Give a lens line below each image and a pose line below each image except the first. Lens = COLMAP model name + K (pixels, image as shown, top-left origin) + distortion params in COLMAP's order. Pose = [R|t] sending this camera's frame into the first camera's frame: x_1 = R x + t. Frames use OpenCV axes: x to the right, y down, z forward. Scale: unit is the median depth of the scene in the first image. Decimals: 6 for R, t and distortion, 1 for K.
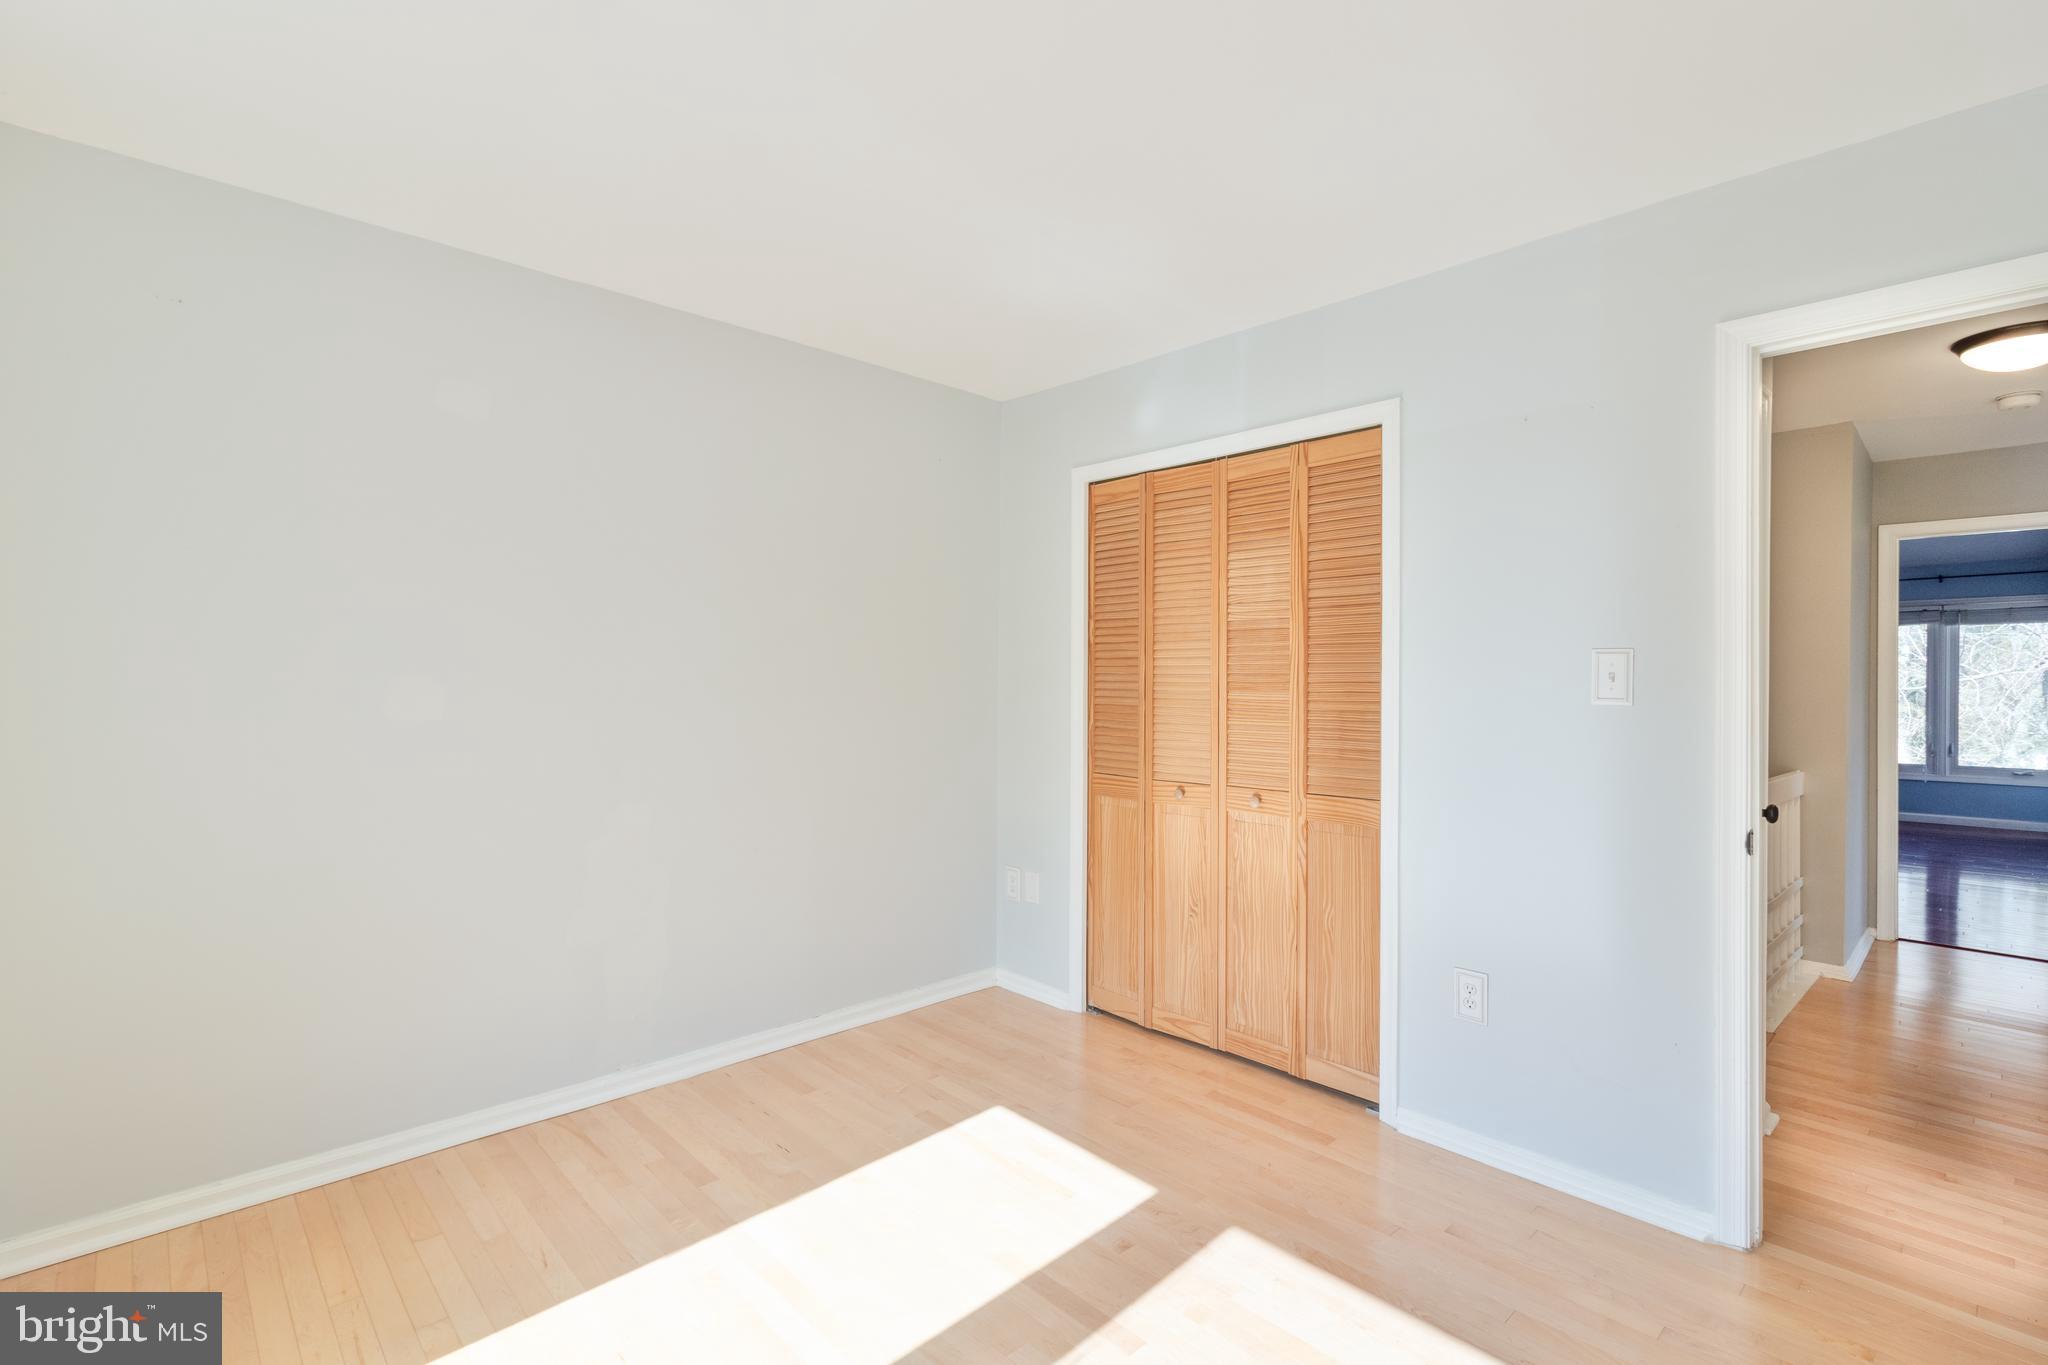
lens RADIAL K [[942.1, 0, 1021.4], [0, 942.1, 680.1], [0, 0, 1]] dist [0.006479, 0.000463]
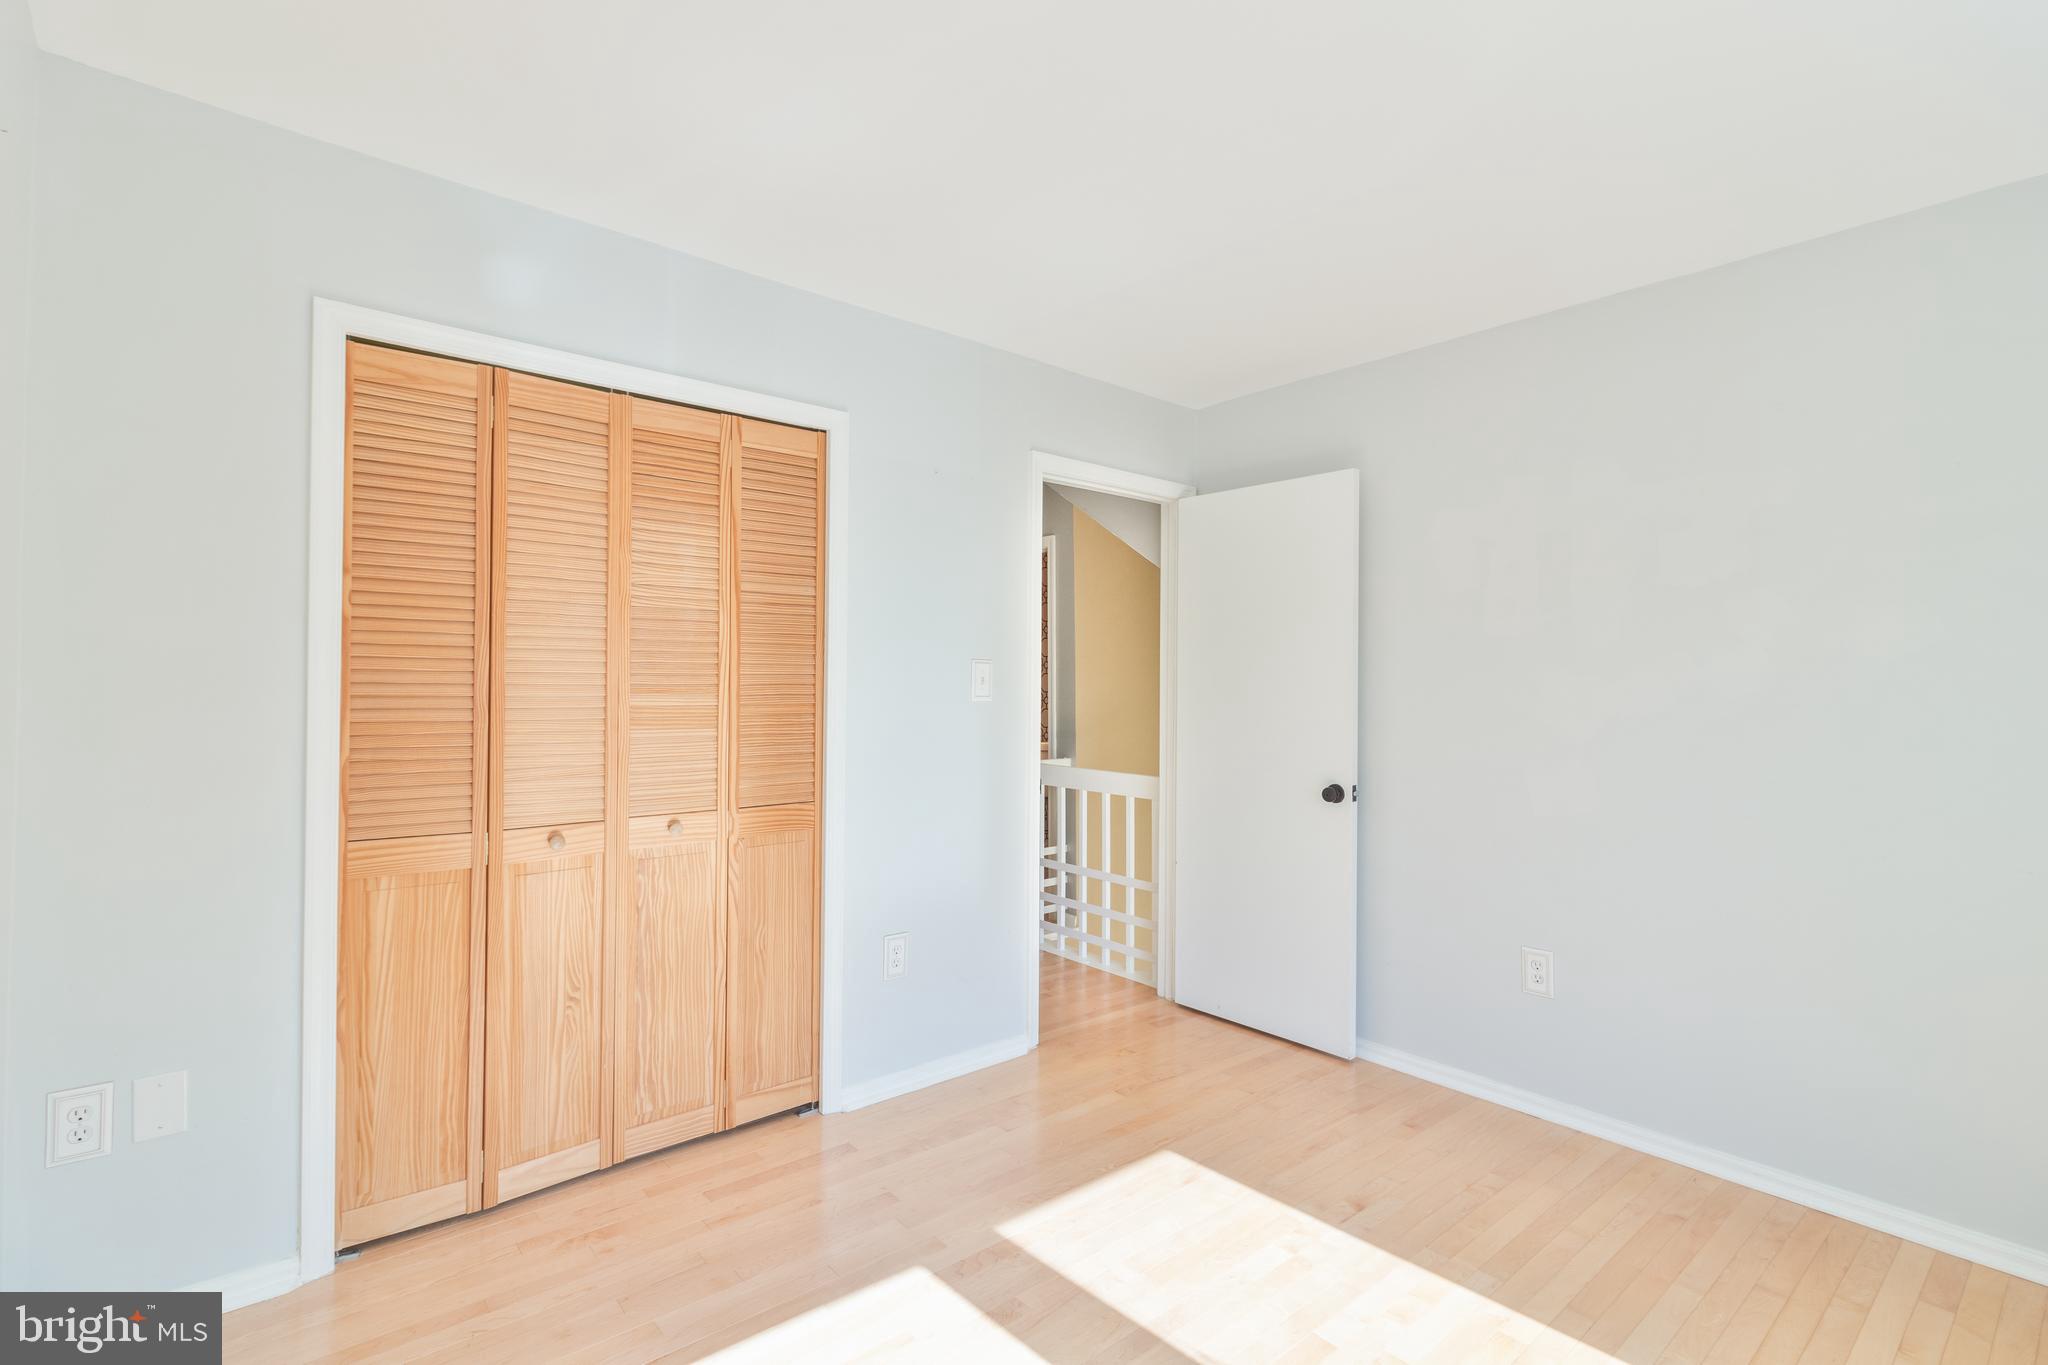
lens RADIAL K [[942.1, 0, 1012.2], [0, 942.1, 674.6], [0, 0, 1]] dist [0.006479, 0.000463]
pose [[0.066074, 0.003630, 0.997808, -0.558899], [-0.008380, 0.999960, -0.003083, -0.006063], [-0.997780, -0.008158, 0.066102, 0.657962]]
